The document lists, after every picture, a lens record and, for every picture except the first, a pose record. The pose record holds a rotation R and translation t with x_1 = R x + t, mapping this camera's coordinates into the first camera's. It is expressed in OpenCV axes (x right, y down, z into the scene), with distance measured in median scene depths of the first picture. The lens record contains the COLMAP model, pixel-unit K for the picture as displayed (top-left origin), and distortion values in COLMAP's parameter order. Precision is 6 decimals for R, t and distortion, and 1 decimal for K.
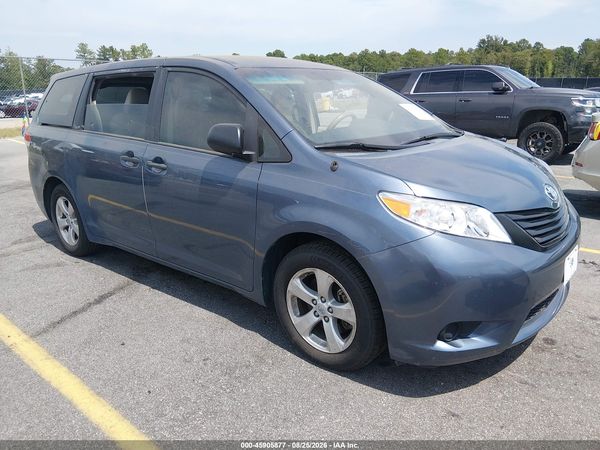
lens RADIAL K [[454.2, 0, 300.0], [0, 454.2, 225.0], [0, 0, 1]] dist [0.095773, -0.167618]
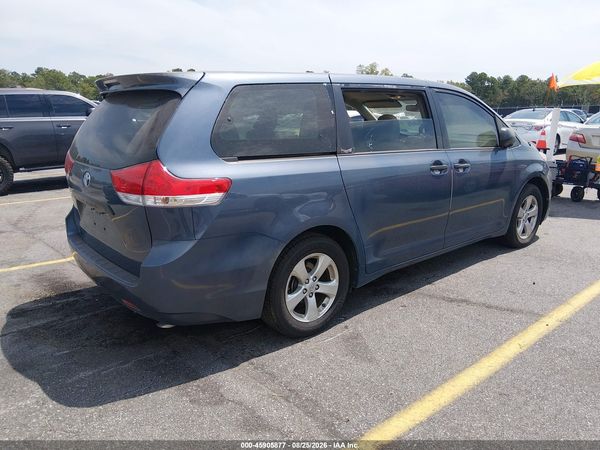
lens RADIAL K [[454.2, 0, 300.0], [0, 454.2, 225.0], [0, 0, 1]] dist [0.095773, -0.167618]
pose [[0.159982, -0.217297, 0.962906, -1.984034], [0.278139, 0.945869, 0.167241, -0.378312], [-0.947124, 0.241066, 0.211760, 1.454857]]
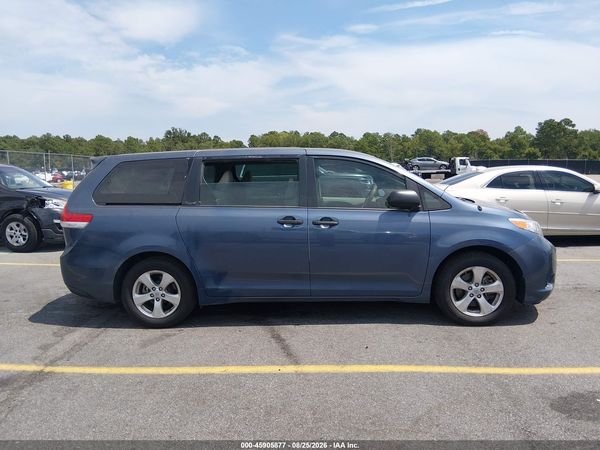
lens RADIAL K [[454.2, 0, 300.0], [0, 454.2, 225.0], [0, 0, 1]] dist [0.095773, -0.167618]
pose [[0.798430, -0.067142, 0.598332, -1.455377], [0.171951, 0.977802, -0.119731, 0.031907], [-0.577012, 0.198480, 0.792252, -0.045225]]
